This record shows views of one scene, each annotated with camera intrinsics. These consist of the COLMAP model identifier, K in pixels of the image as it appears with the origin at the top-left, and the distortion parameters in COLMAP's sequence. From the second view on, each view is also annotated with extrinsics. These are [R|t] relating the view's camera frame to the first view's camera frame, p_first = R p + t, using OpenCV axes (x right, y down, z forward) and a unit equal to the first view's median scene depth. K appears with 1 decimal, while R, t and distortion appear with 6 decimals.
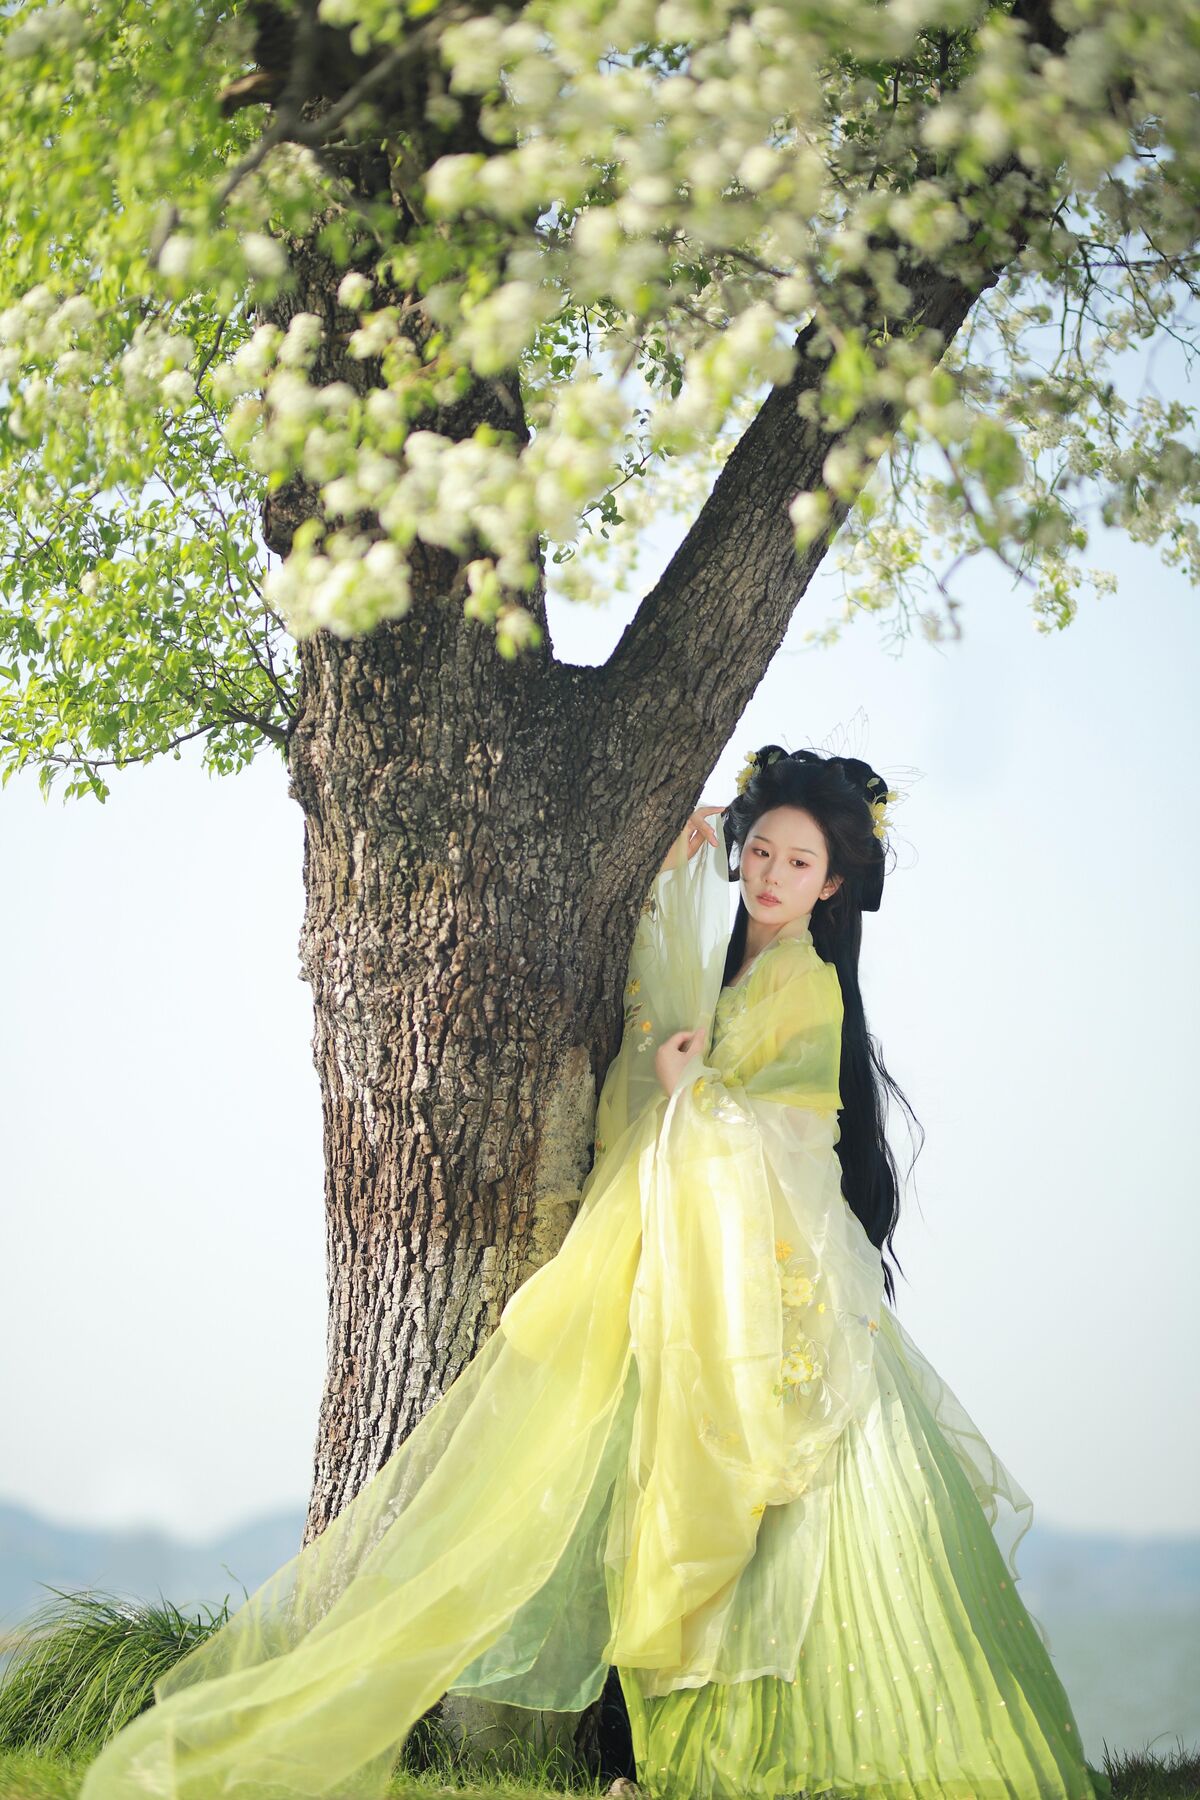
lens RADIAL K [[4366.5, 0, 602.3], [0, 4366.5, 900.9], [0, 0, 1]] dist [-0.099973, 0.000000]
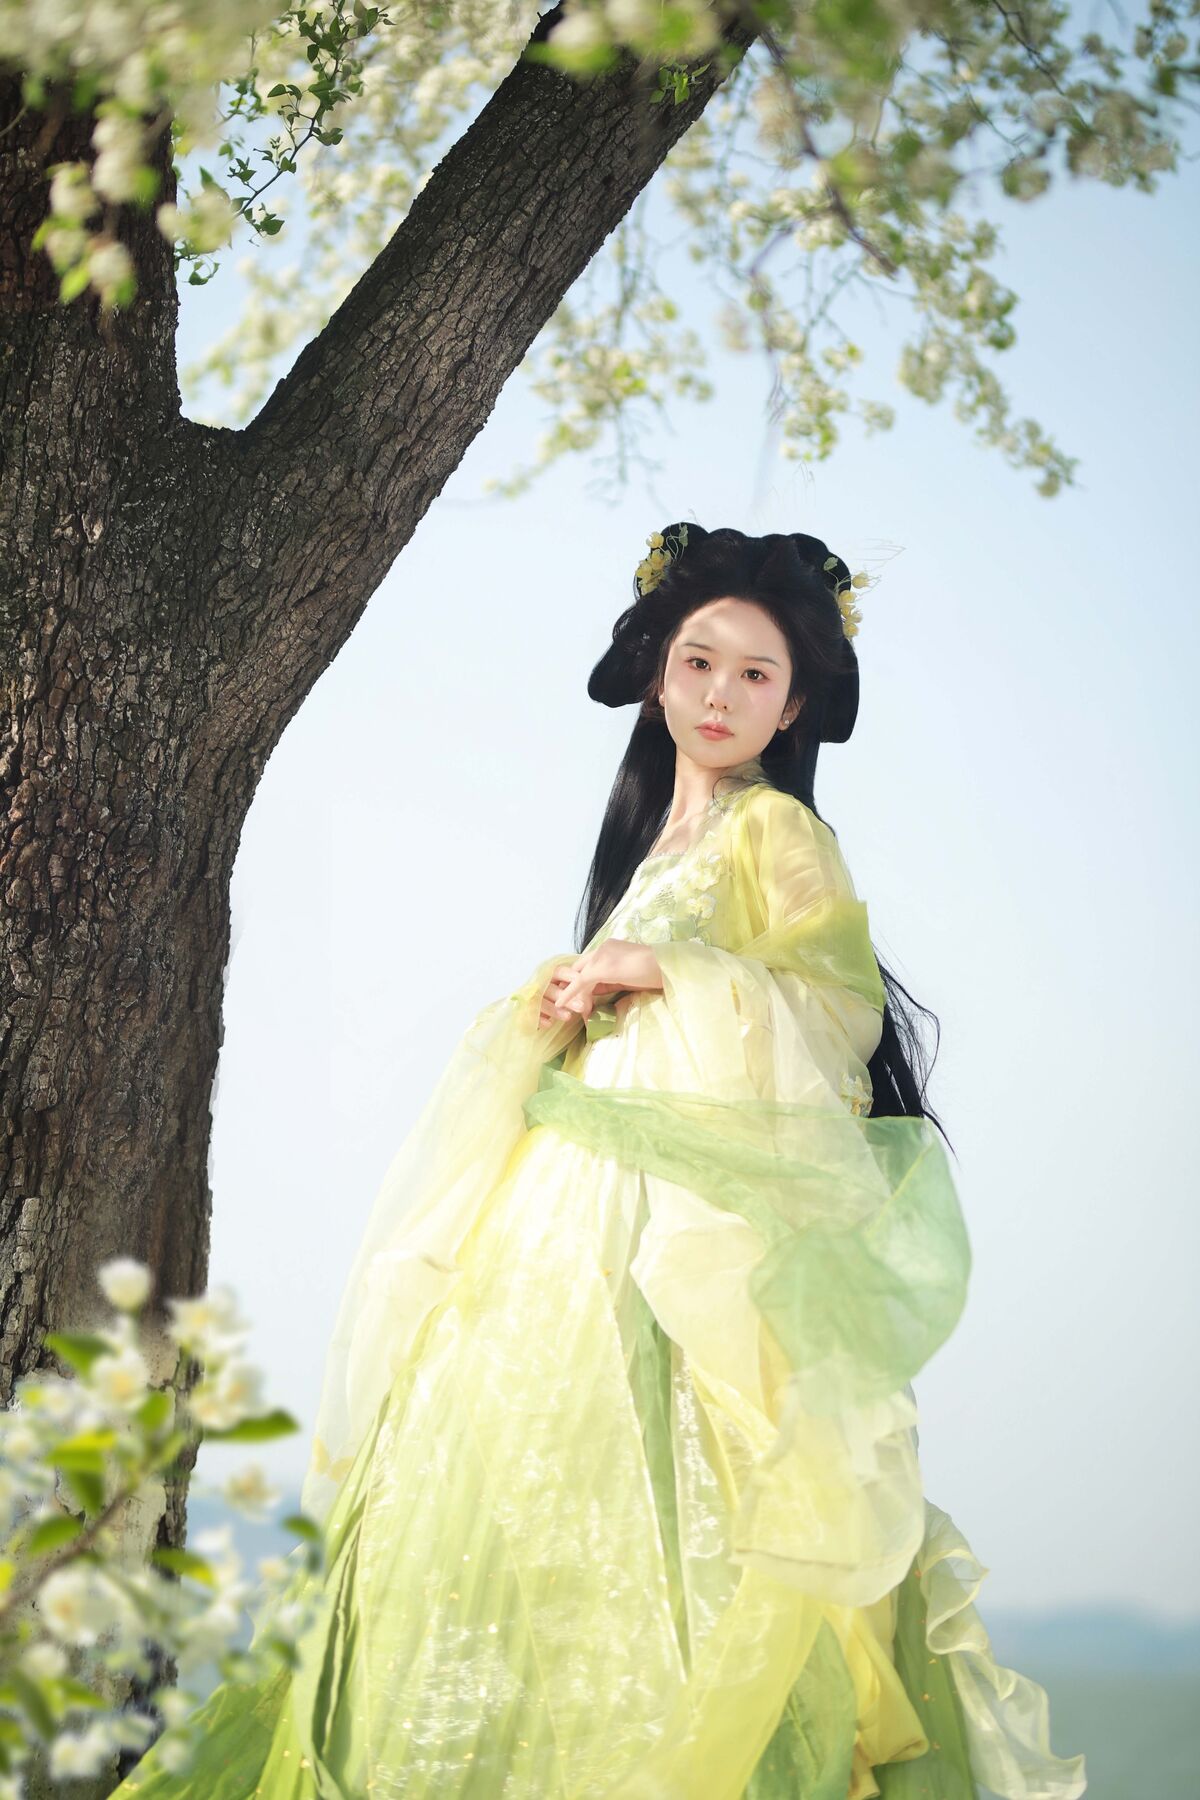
lens RADIAL K [[4366.5, 0, 552.9], [0, 4366.5, 948.7], [0, 0, 1]] dist [-0.099973, 0.000000]
pose [[0.992739, 0.076101, 0.093160, -0.010233], [-0.076097, 0.997094, -0.003604, 0.033357], [-0.093163, -0.003511, 0.995645, 0.260413]]
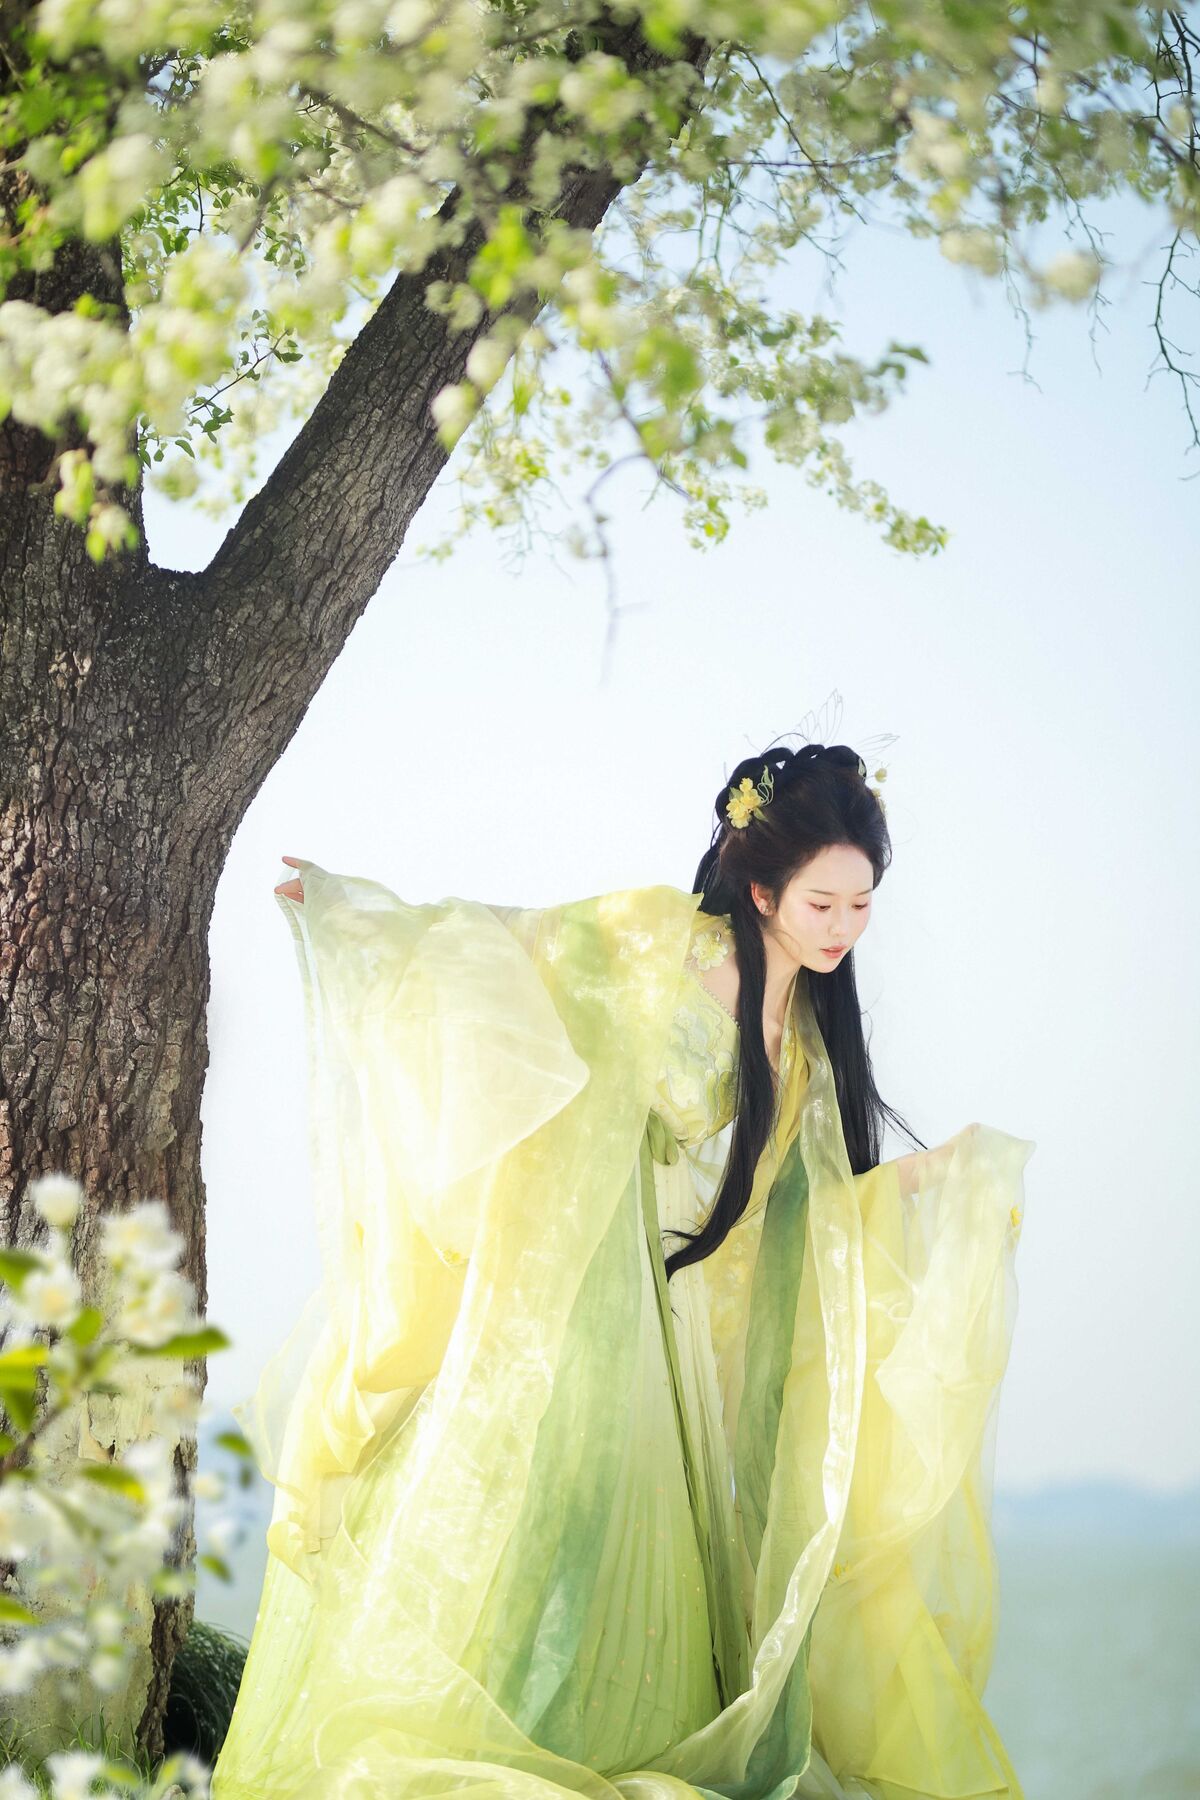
lens RADIAL K [[4366.5, 0, 688.6], [0, 4366.5, 861.2], [0, 0, 1]] dist [-0.099973, 0.000000]
pose [[0.992469, 0.031313, 0.118430, -0.005196], [-0.032183, 0.999467, 0.005448, -0.001291], [-0.118196, -0.009218, 0.992947, 0.074787]]
